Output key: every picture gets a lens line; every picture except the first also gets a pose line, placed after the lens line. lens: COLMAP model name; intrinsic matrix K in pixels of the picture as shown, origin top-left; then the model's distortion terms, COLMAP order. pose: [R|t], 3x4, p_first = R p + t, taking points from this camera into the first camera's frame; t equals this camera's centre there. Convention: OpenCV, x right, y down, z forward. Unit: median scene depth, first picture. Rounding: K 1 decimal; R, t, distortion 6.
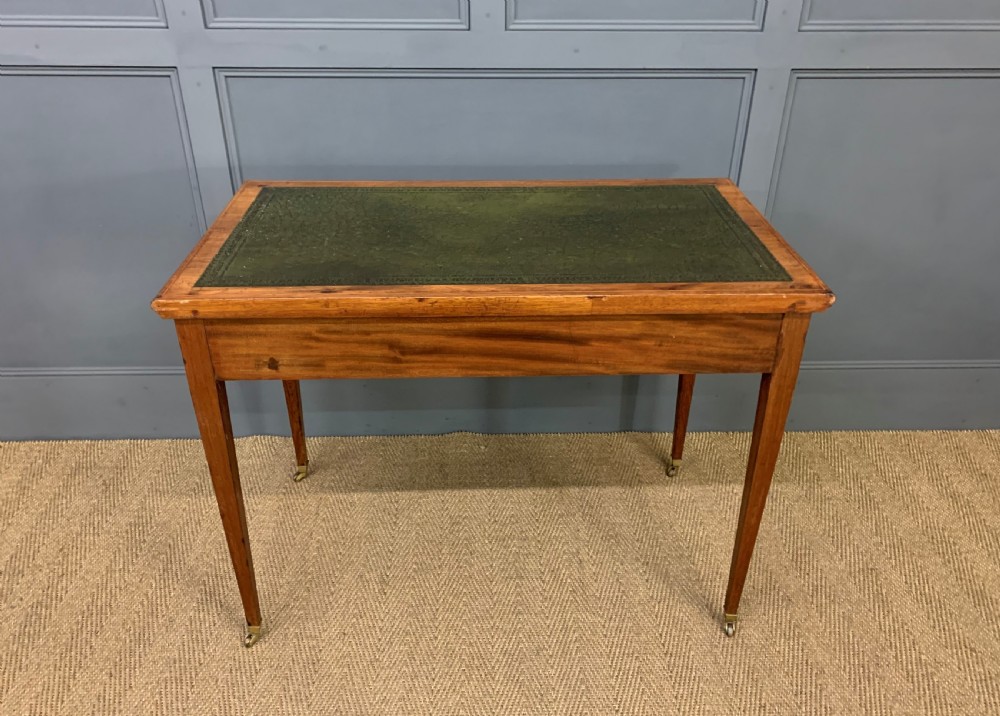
lens RADIAL K [[787.2, 0, 503.4], [0, 787.2, 353.1], [0, 0, 1]] dist [0.006611, 0.004381]
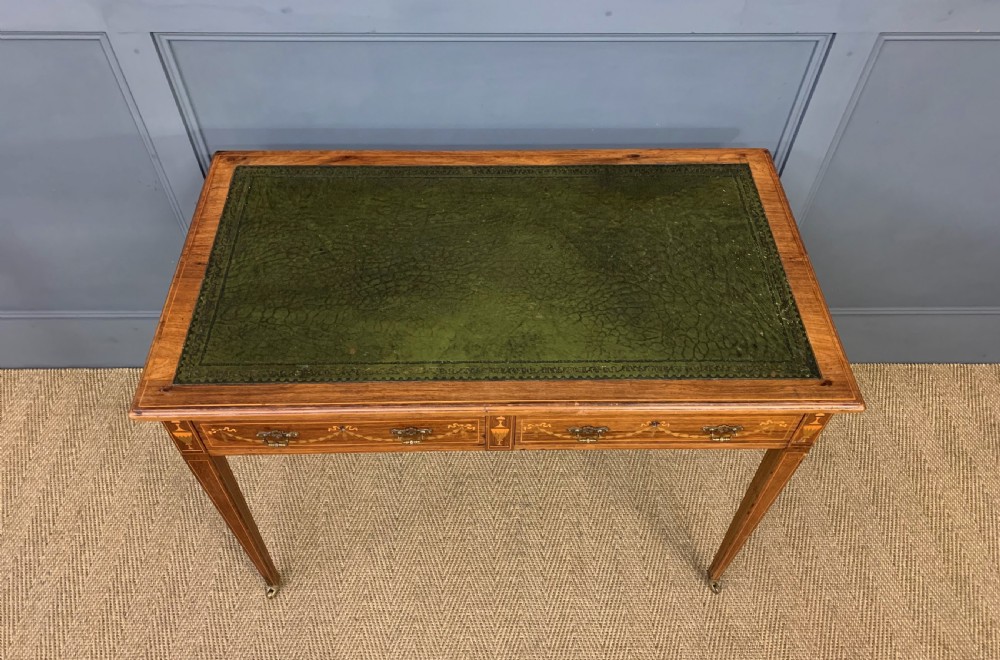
lens RADIAL K [[757.4, 0, 494.2], [0, 757.4, 328.9], [0, 0, 1]] dist [0.005632, 0.007777]
pose [[0.999840, 0.014201, -0.010921, -0.008400], [-0.009224, 0.930678, 0.365723, -0.360453], [0.015358, -0.365564, 0.930659, 0.177759]]
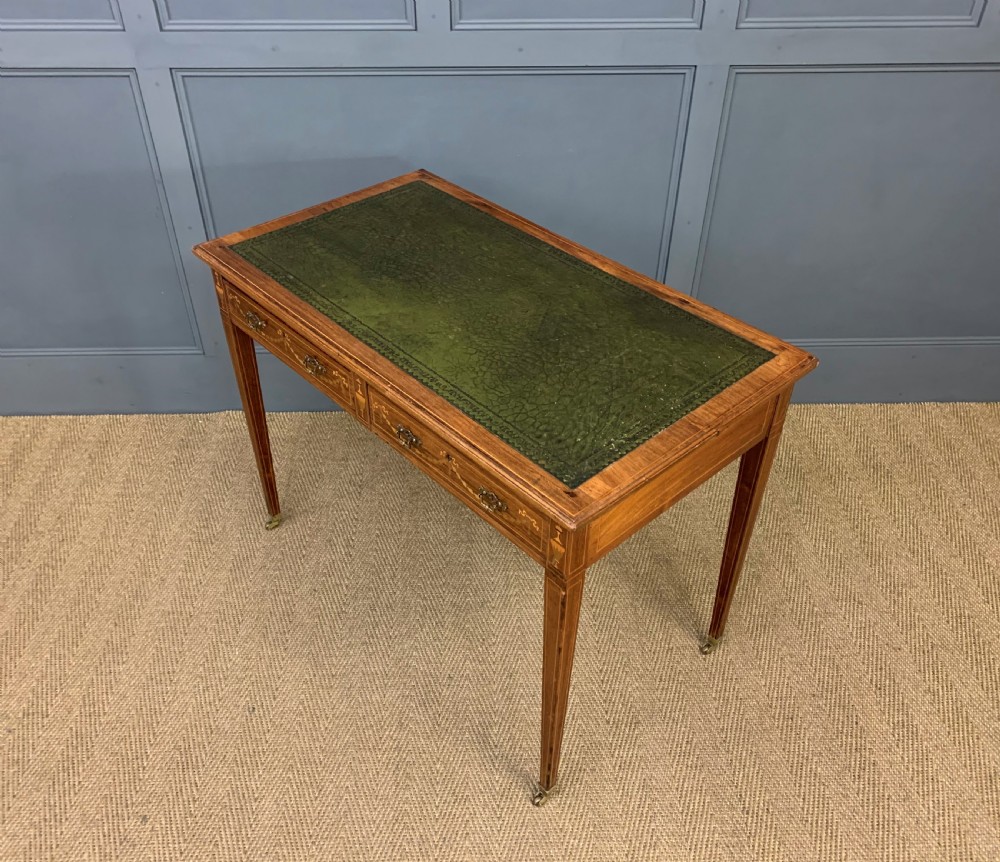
lens RADIAL K [[877.8, 0, 494.1], [0, 877.8, 418.1], [0, 0, 1]] dist [0.014564, -0.020129]
pose [[0.999989, -0.002205, -0.004163, 0.061094], [0.002809, 0.988494, 0.151232, -0.078977], [0.003781, -0.151242, 0.988489, -0.210025]]
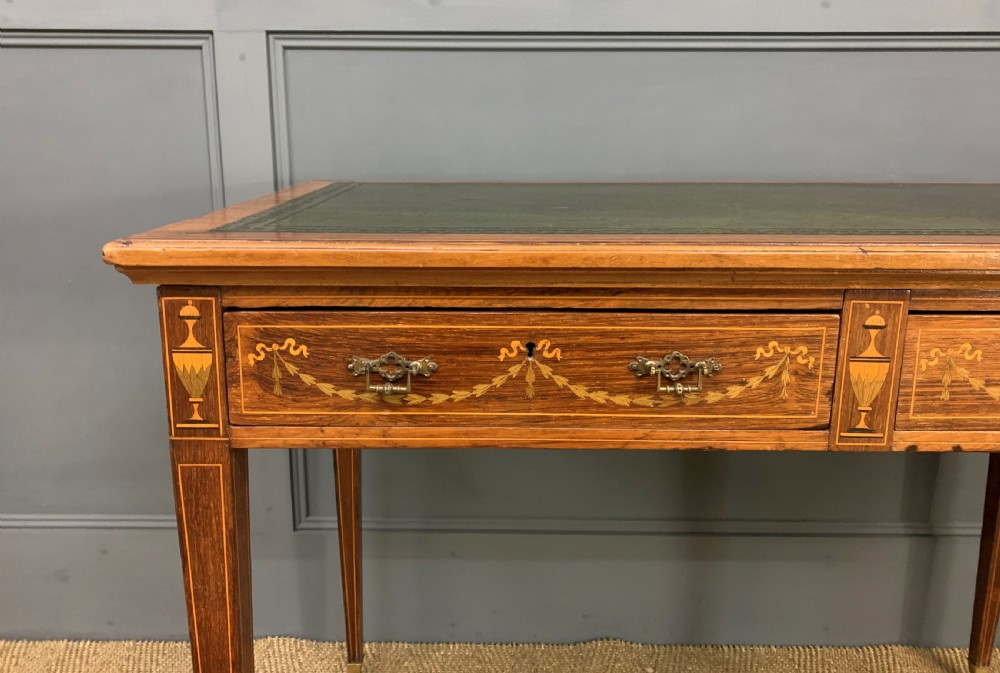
lens RADIAL K [[769.0, 0, 482.2], [0, 769.0, 289.6], [0, 0, 1]] dist [0.049573, -0.057473]
pose [[0.998565, -0.000391, -0.053546, -0.150474], [-0.016147, 0.951222, -0.308083, 0.038819], [0.051055, 0.308506, 0.949851, 0.451032]]
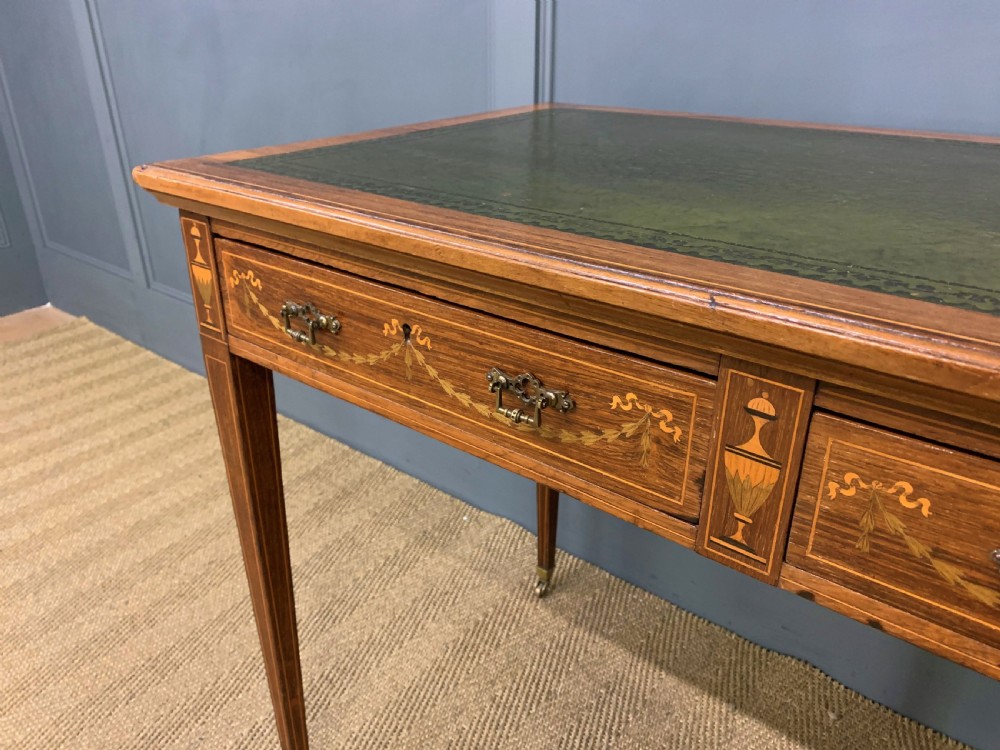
lens RADIAL K [[764.2, 0, 489.3], [0, 764.2, 369.5], [0, 0, 1]] dist [0.052432, -0.069939]
pose [[0.746767, 0.266114, -0.609526, 0.061491], [-0.317943, 0.947799, 0.024271, -0.039084], [0.584167, 0.175670, 0.792394, 0.548141]]
